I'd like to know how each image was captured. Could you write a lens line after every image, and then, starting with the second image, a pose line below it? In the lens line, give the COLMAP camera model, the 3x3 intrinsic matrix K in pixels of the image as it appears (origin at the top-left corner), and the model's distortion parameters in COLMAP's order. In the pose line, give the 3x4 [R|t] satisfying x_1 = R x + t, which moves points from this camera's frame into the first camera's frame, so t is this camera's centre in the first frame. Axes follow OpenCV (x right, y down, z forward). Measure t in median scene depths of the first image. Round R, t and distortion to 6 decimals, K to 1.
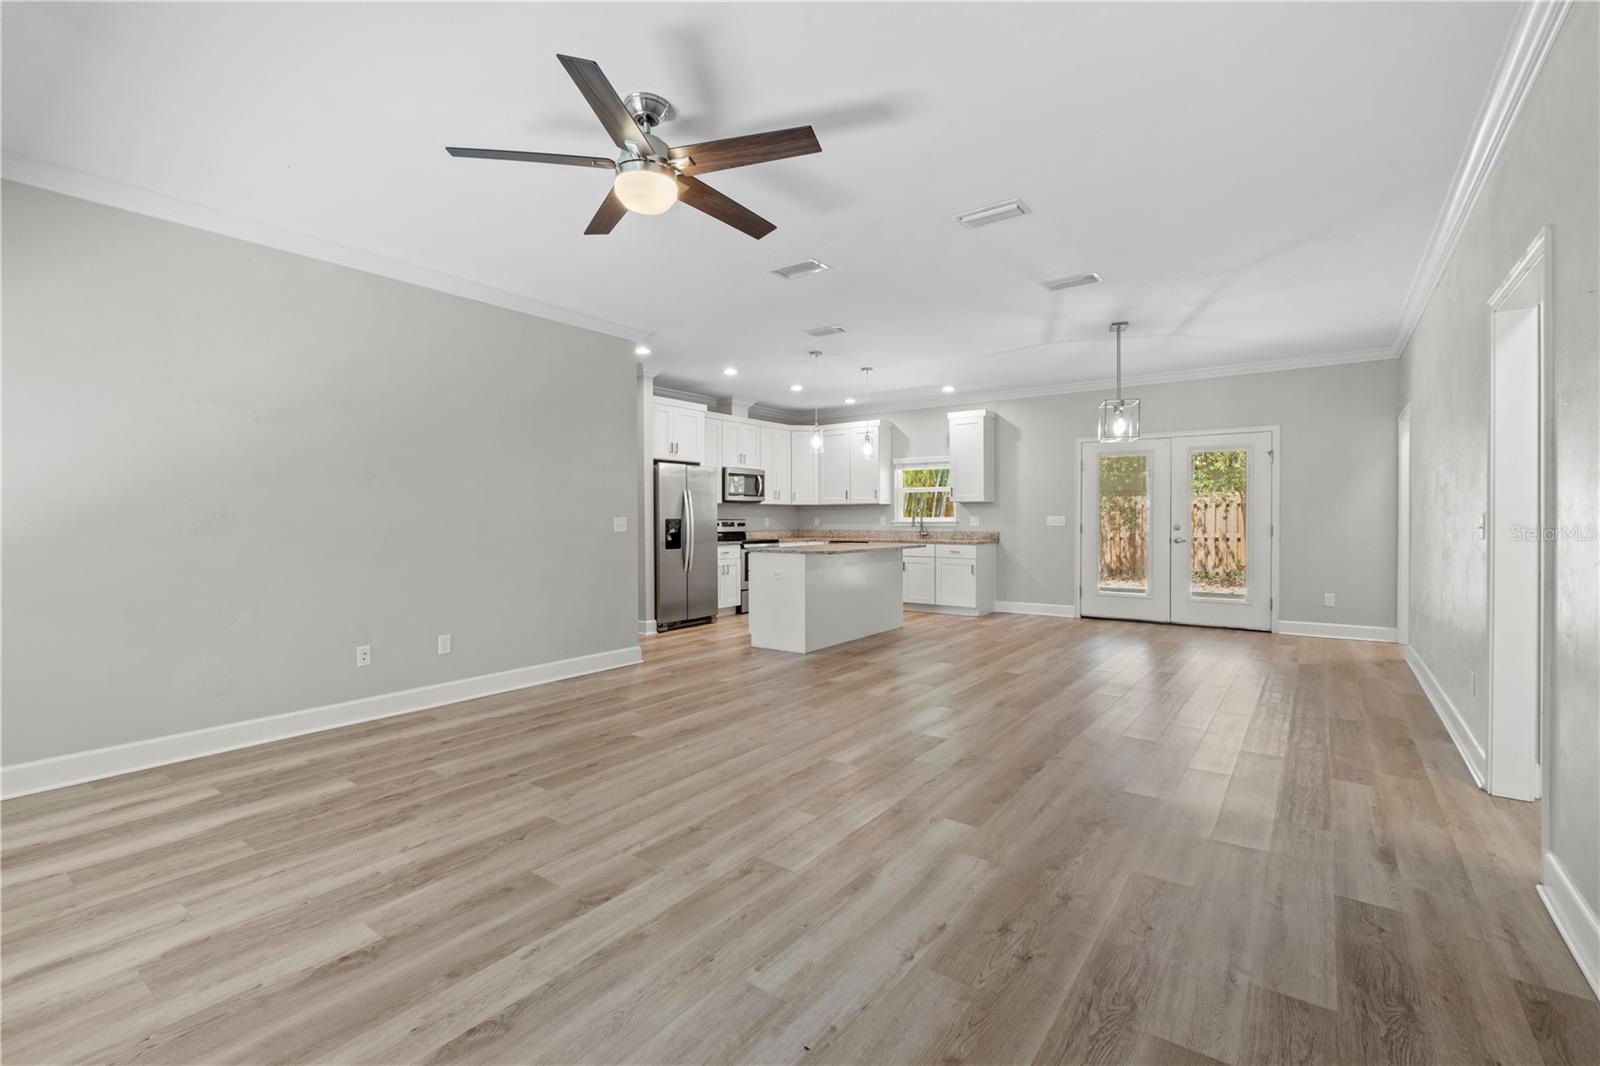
lens RADIAL K [[707.6, 0, 790.4], [0, 707.6, 535.8], [0, 0, 1]] dist [0.001830, -0.001065]
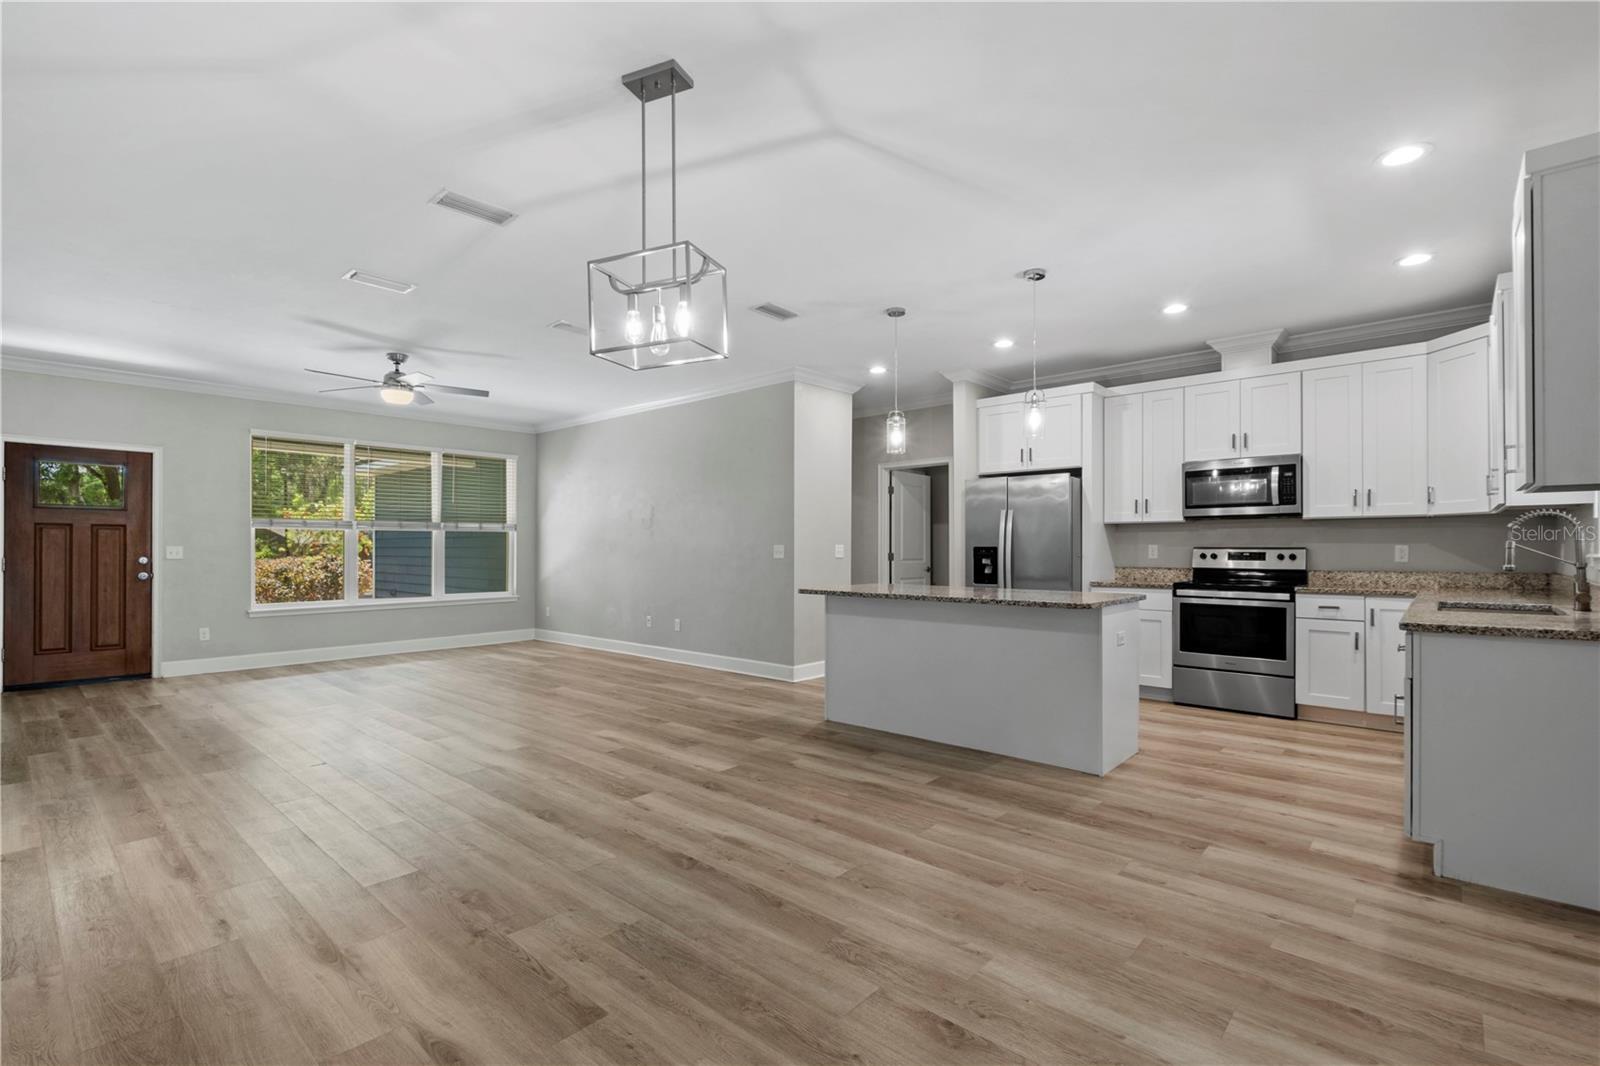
lens RADIAL K [[707.6, 0, 791.2], [0, 707.6, 539.7], [0, 0, 1]] dist [0.001830, -0.001065]
pose [[-0.097446, -0.011892, -0.995170, 0.530578], [-0.025072, 0.999641, -0.009491, -0.014874], [0.994925, 0.024026, -0.097709, 0.691796]]
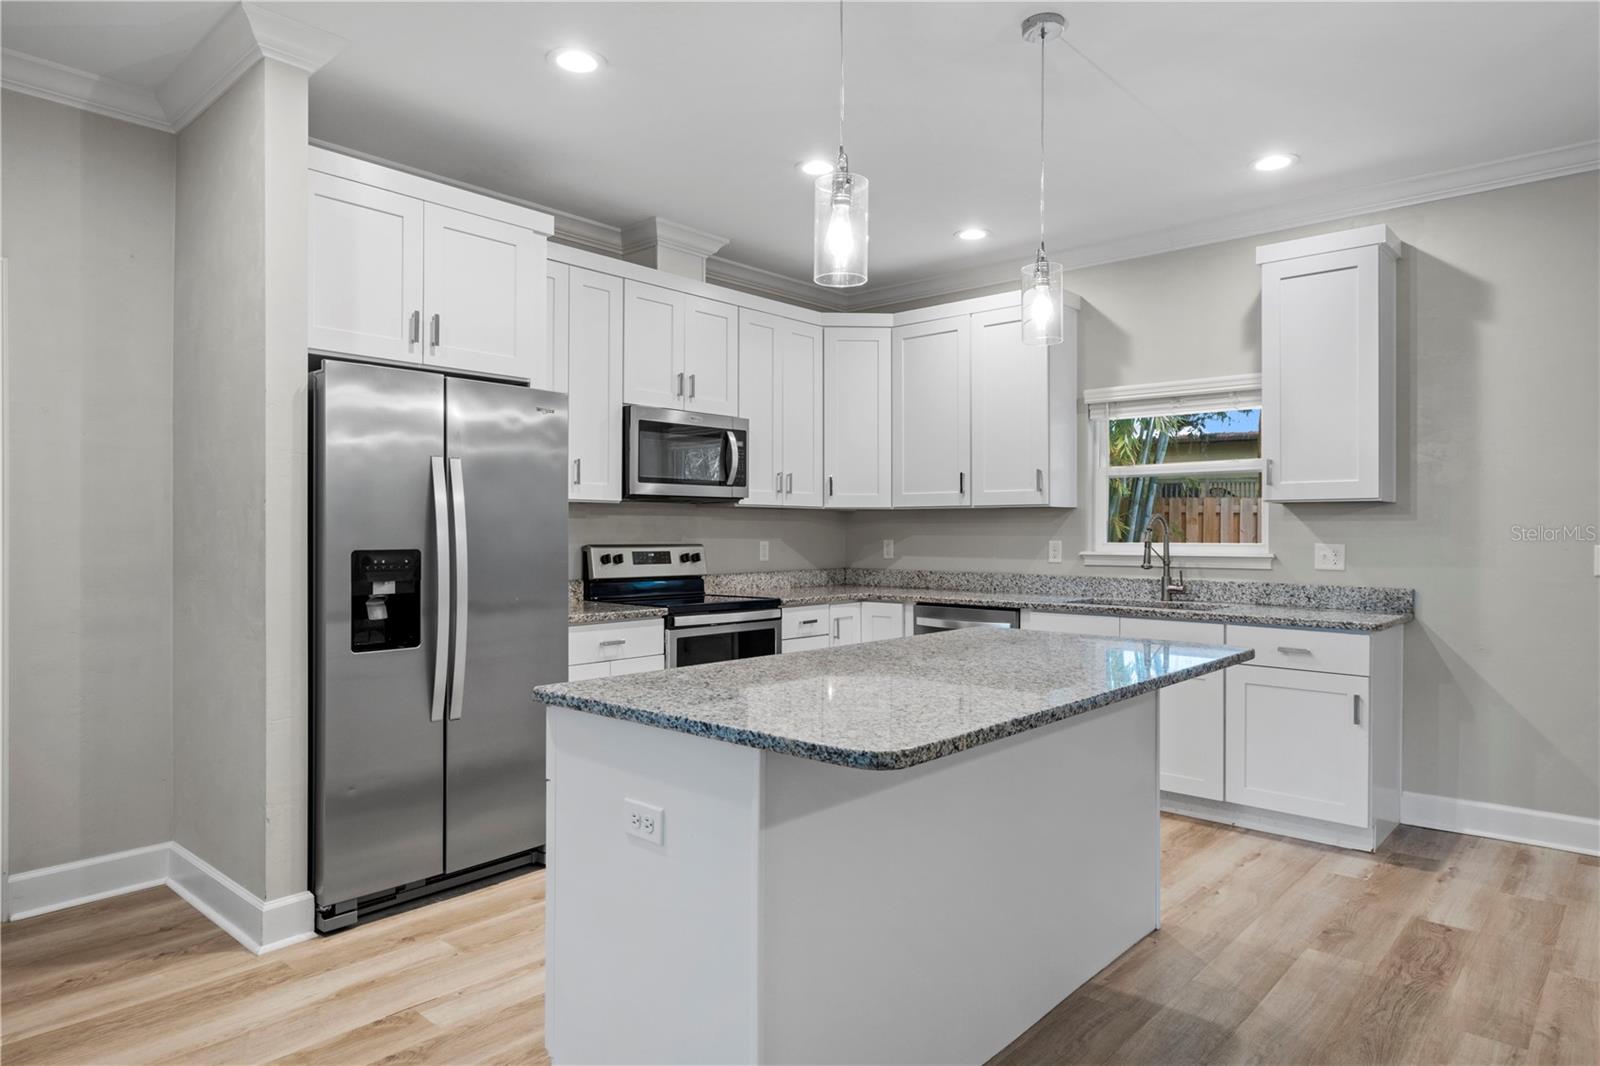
lens RADIAL K [[966.8, 0, 790.1], [0, 966.8, 527.0], [0, 0, 1]] dist [0.006500, 0.000146]
pose [[0.995773, 0.005831, -0.091666, 0.035941], [-0.008372, 0.999591, -0.027361, -0.019215], [0.091469, 0.028013, 0.995414, 0.485201]]
